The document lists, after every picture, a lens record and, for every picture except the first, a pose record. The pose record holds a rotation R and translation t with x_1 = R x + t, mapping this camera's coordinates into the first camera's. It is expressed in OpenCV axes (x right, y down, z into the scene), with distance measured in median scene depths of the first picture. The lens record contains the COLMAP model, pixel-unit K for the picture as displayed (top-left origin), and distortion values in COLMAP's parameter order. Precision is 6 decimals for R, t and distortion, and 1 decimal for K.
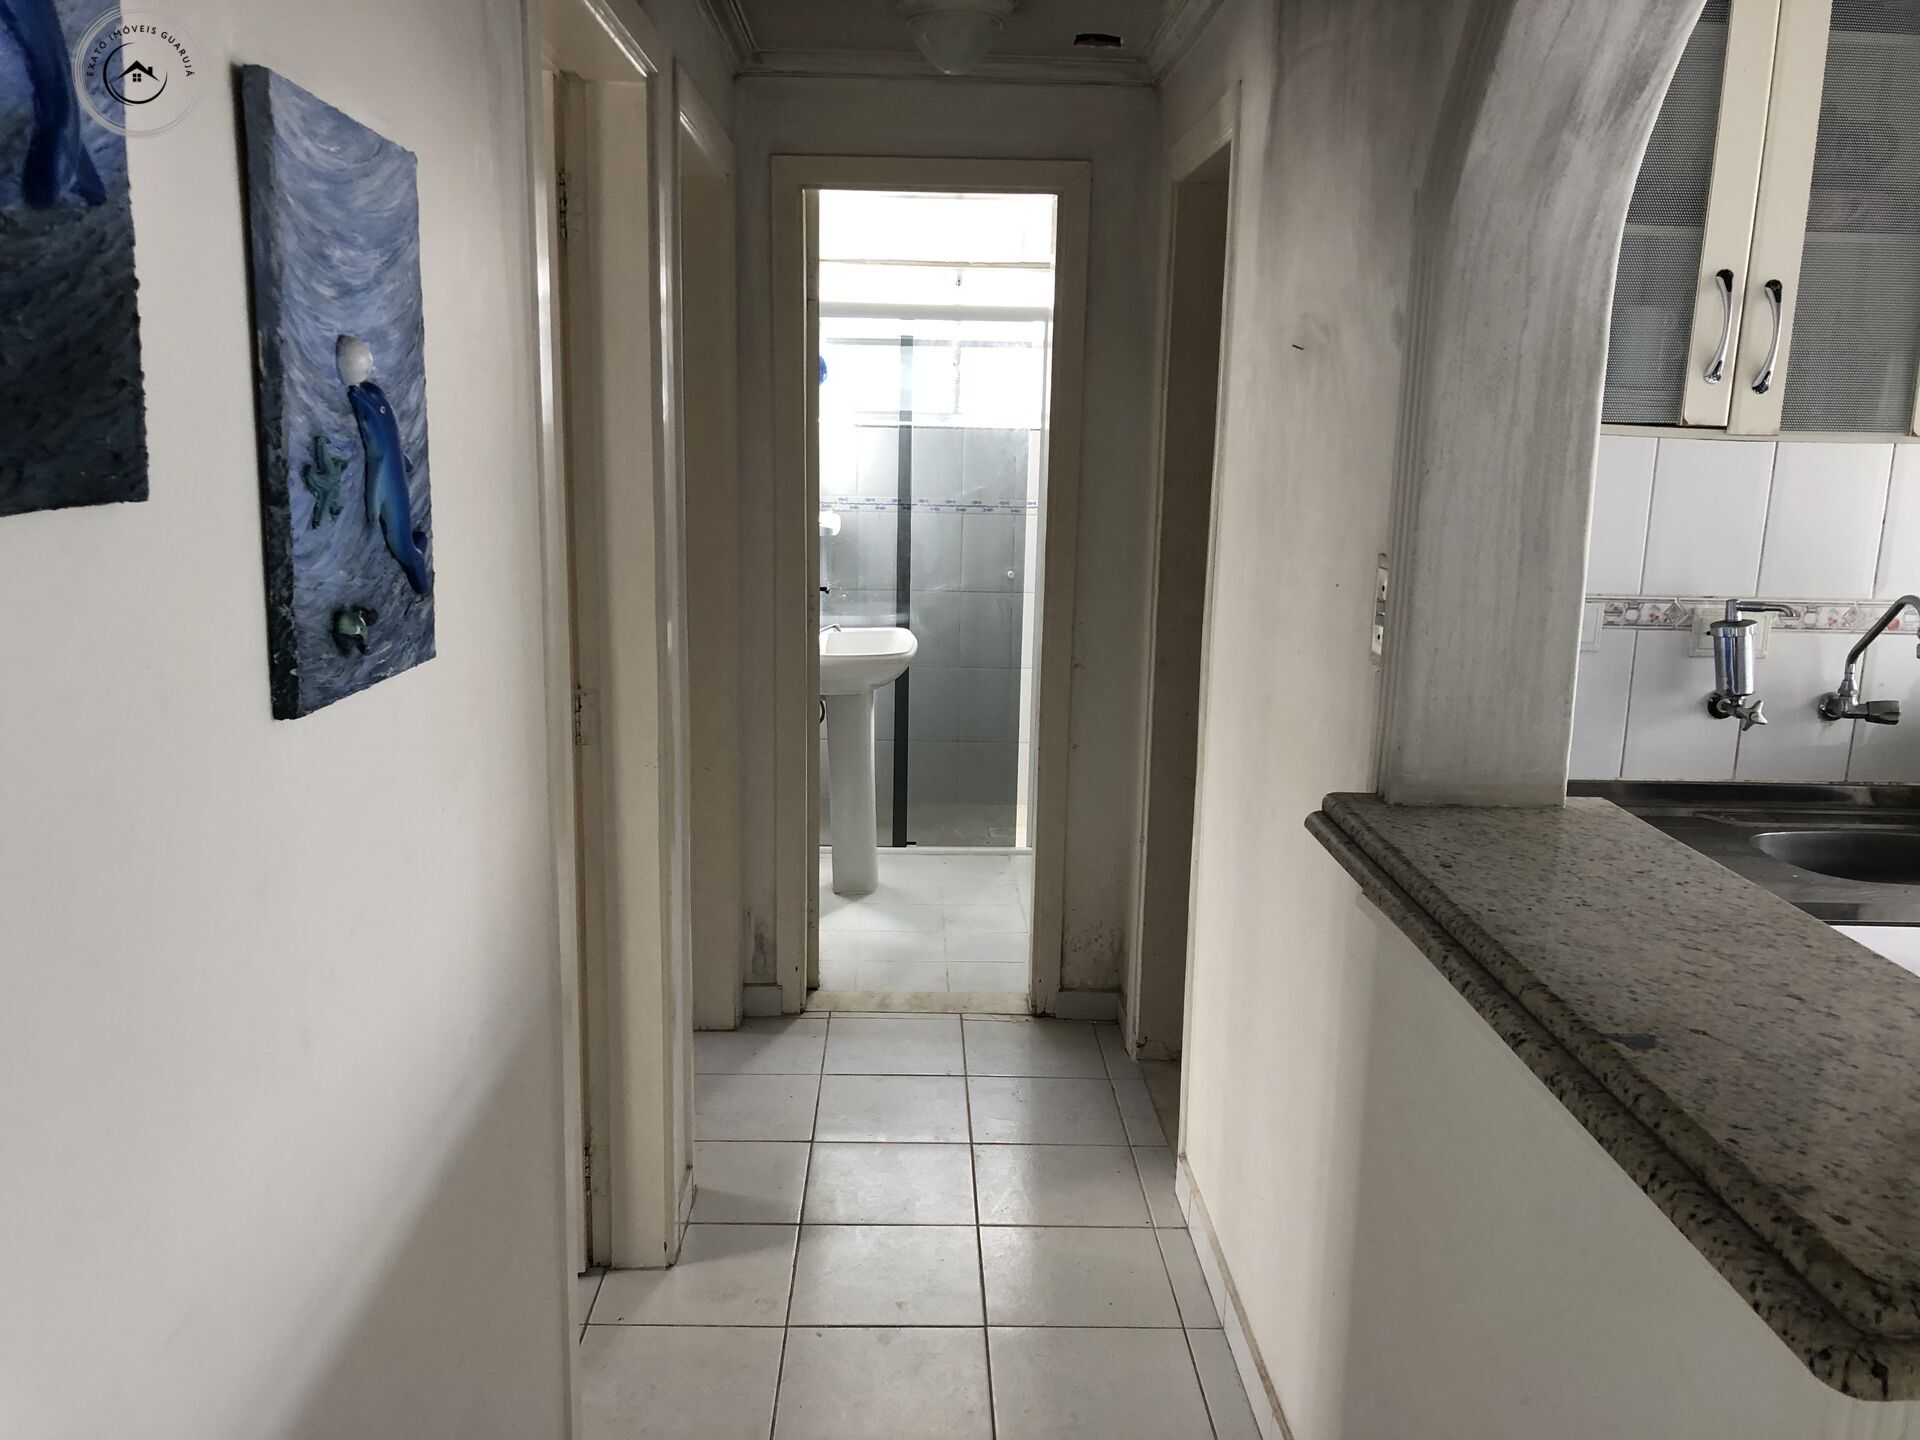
lens RADIAL K [[1576.0, 0, 953.0], [0, 1576.0, 724.5], [0, 0, 1]] dist [0.036770, -0.037213]
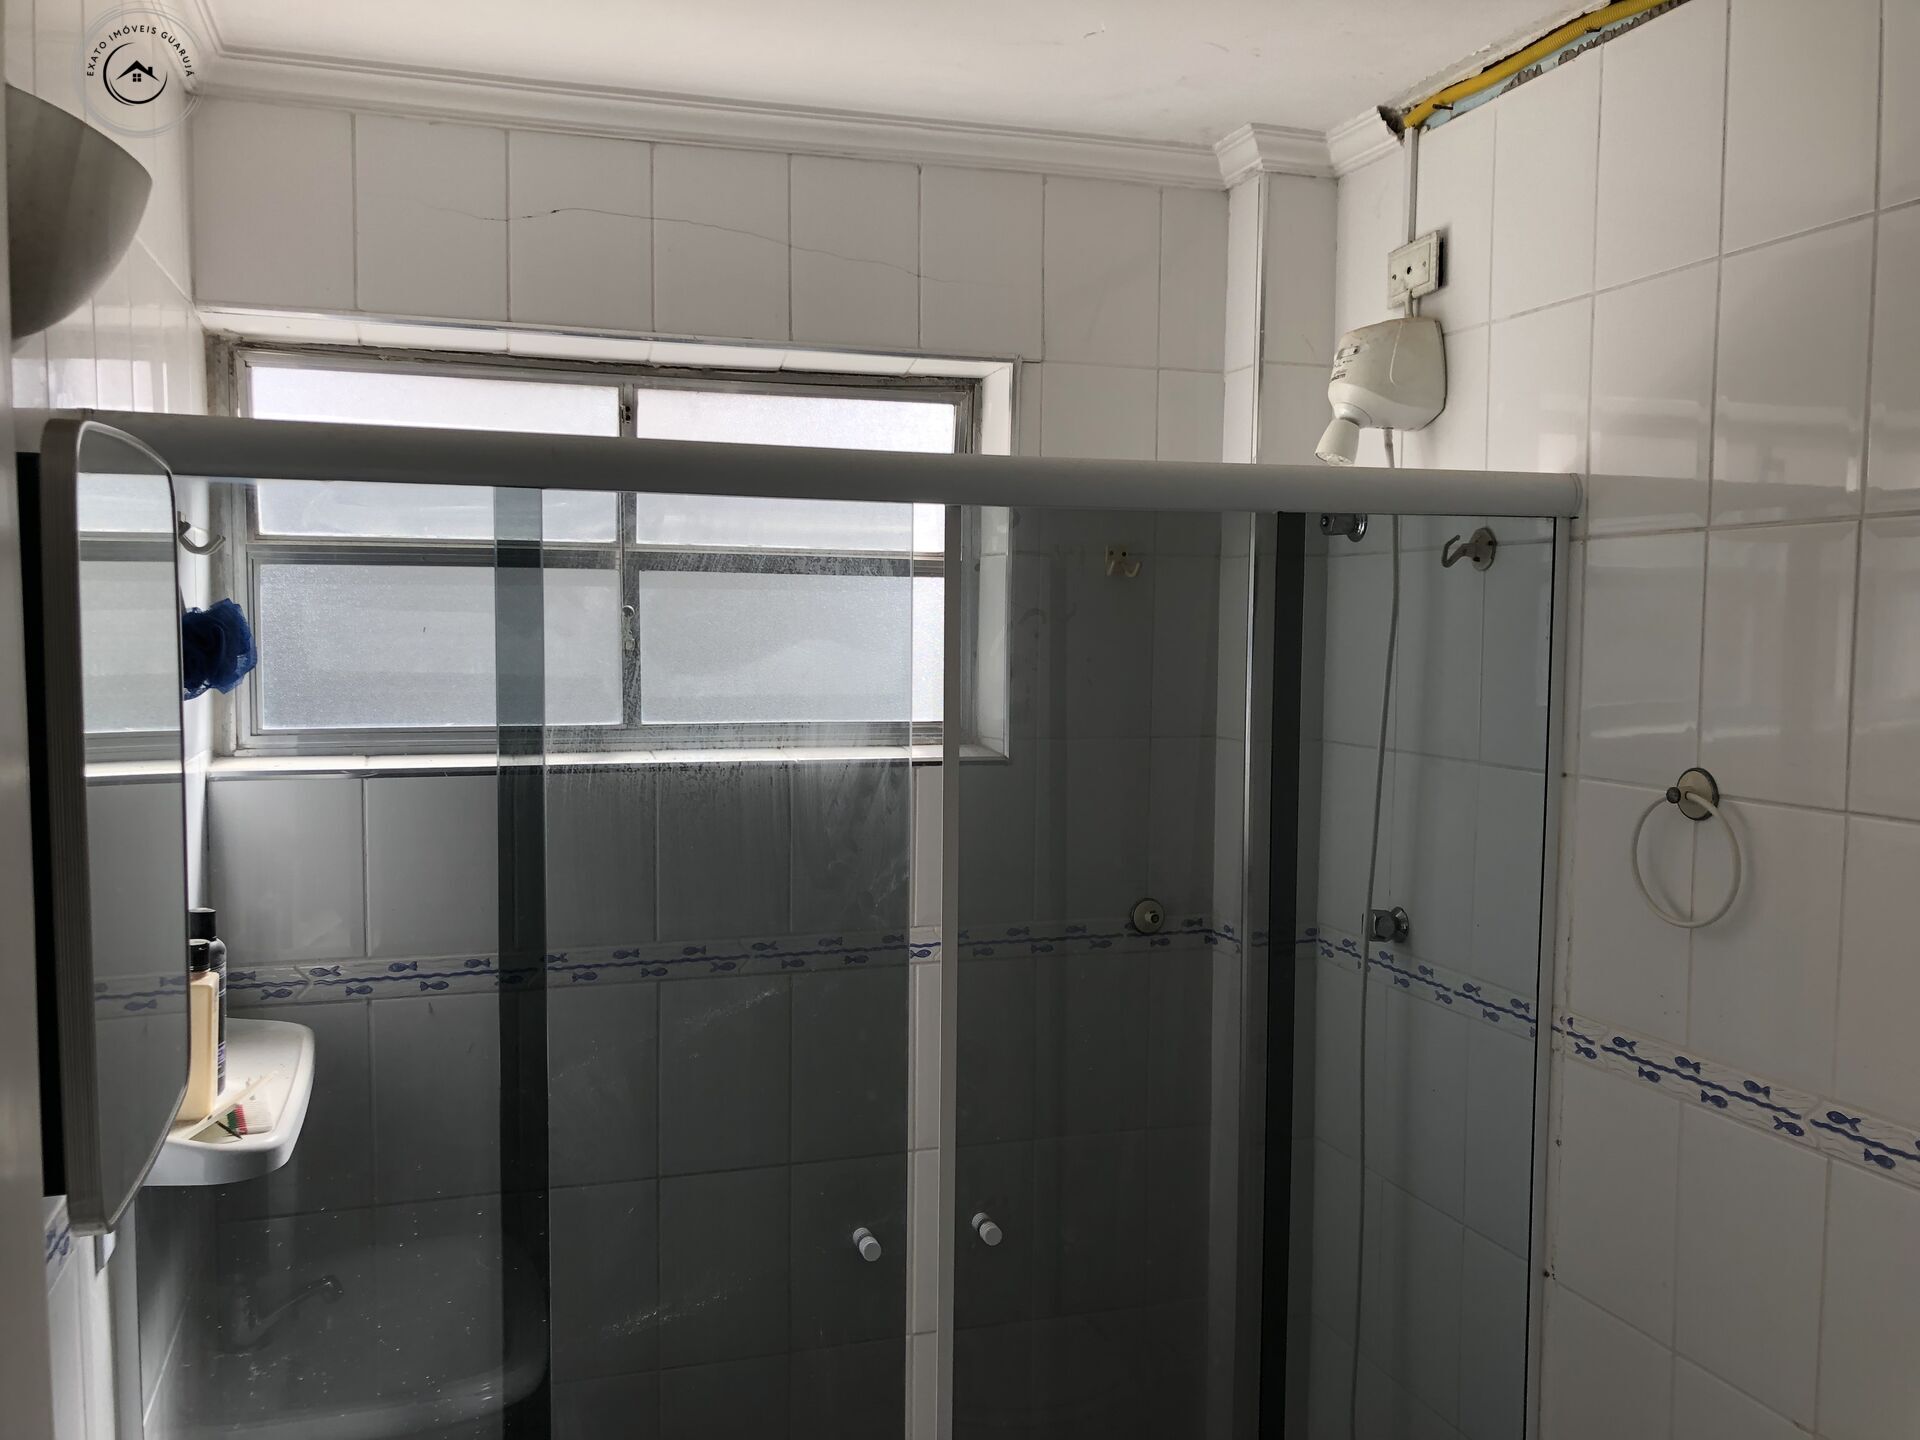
lens RADIAL K [[1576.0, 0, 967.7], [0, 1576.0, 716.4], [0, 0, 1]] dist [0.036770, -0.037213]
pose [[0.956624, -0.032060, 0.289556, -0.034314], [0.068149, 0.990976, -0.115425, -0.159823], [-0.283242, 0.130152, 0.950176, 0.646308]]
